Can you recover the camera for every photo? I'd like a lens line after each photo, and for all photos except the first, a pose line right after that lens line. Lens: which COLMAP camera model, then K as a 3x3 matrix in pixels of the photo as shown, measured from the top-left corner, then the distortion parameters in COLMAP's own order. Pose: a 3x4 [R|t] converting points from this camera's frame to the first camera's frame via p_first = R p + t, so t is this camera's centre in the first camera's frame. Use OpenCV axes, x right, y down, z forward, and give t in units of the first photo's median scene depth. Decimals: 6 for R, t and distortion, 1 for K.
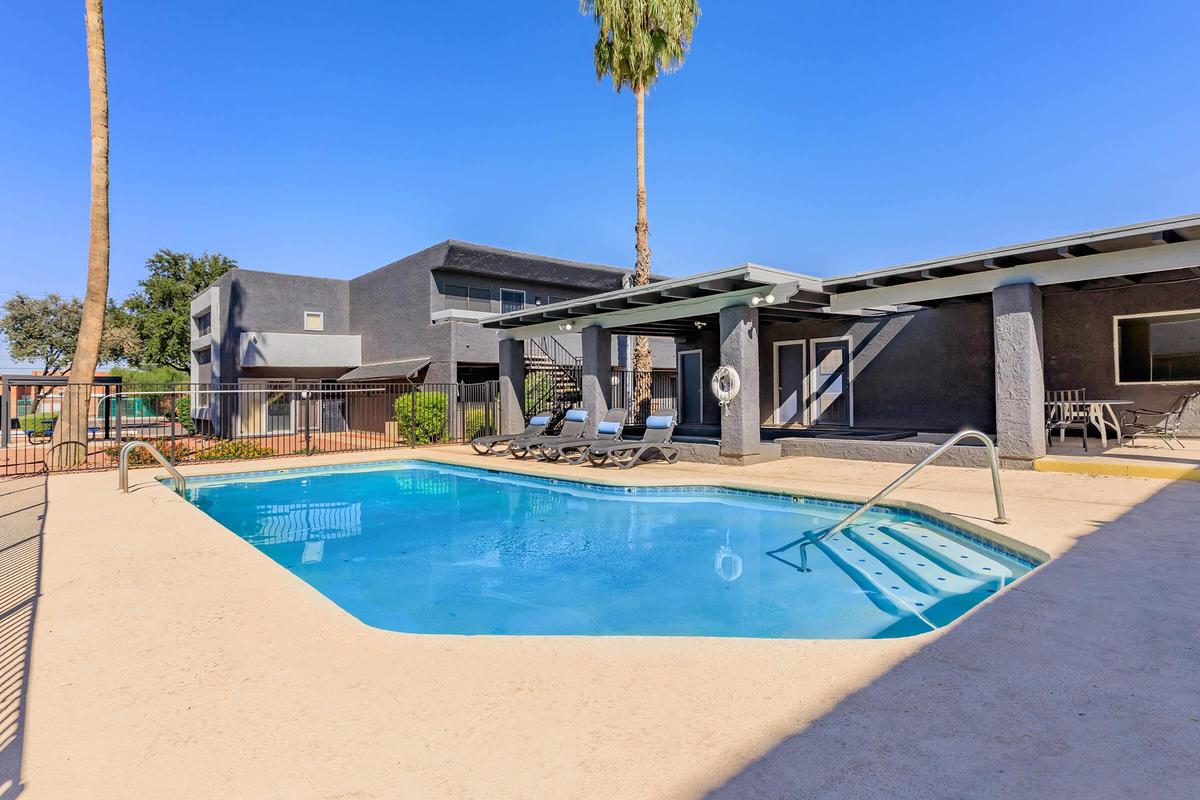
lens RADIAL K [[605.3, 0, 591.6], [0, 605.3, 382.9], [0, 0, 1]] dist [0.002873, 0.000015]
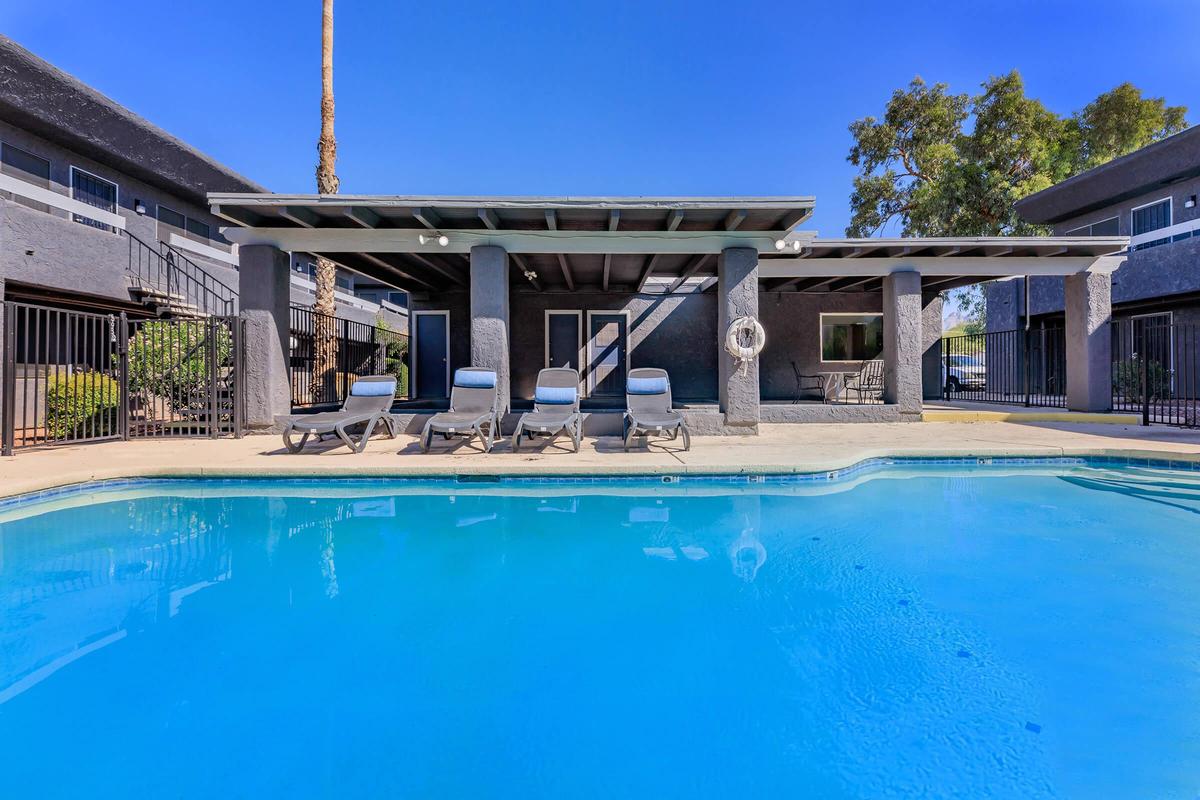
lens RADIAL K [[538.4, 0, 631.1], [0, 538.4, 372.5], [0, 0, 1]] dist [0.001694, 0.000093]
pose [[0.646979, 0.025968, 0.762065, -0.261642], [-0.029534, 0.999523, -0.008986, 0.035339], [-0.761935, -0.016693, 0.647438, 0.374727]]
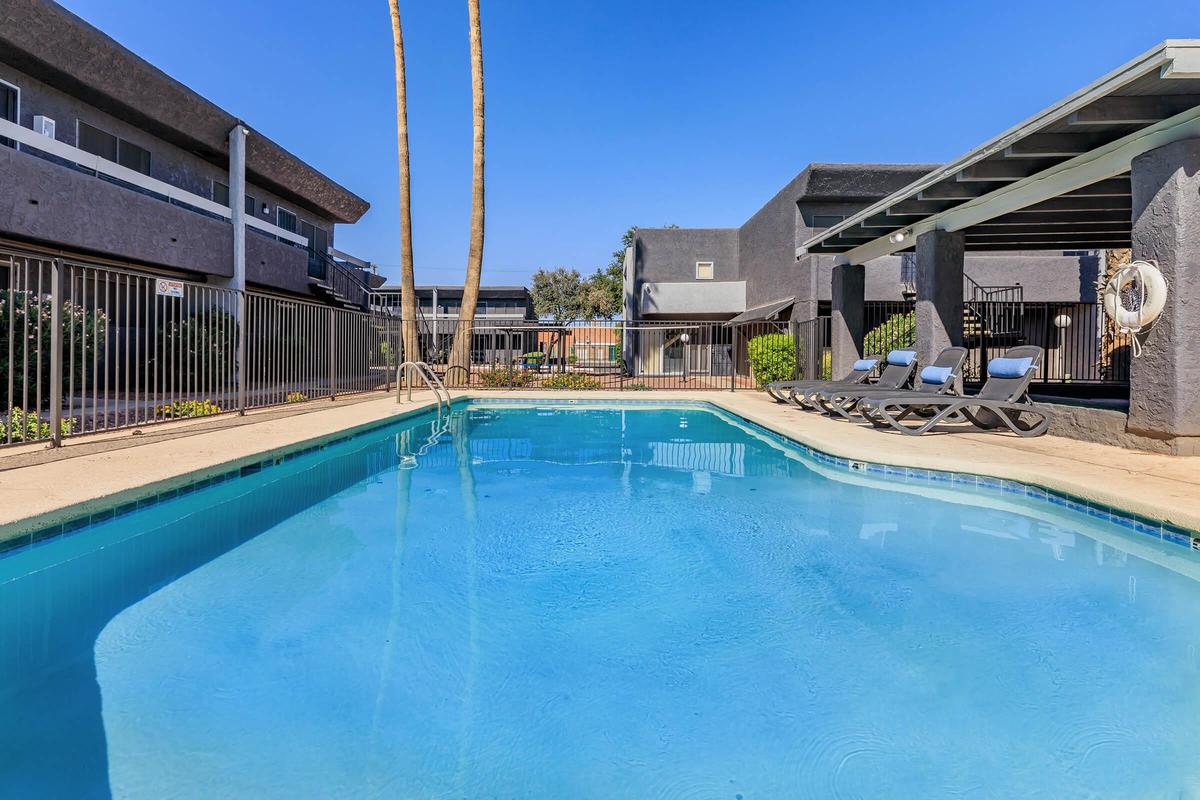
lens RADIAL K [[578.1, 0, 601.1], [0, 578.1, 345.6], [0, 0, 1]] dist [0.004192, 0.000346]
pose [[0.743710, 0.011119, -0.668410, 0.125840], [-0.001405, 0.999885, 0.015070, 0.022002], [0.668501, -0.010269, 0.743640, 0.185394]]
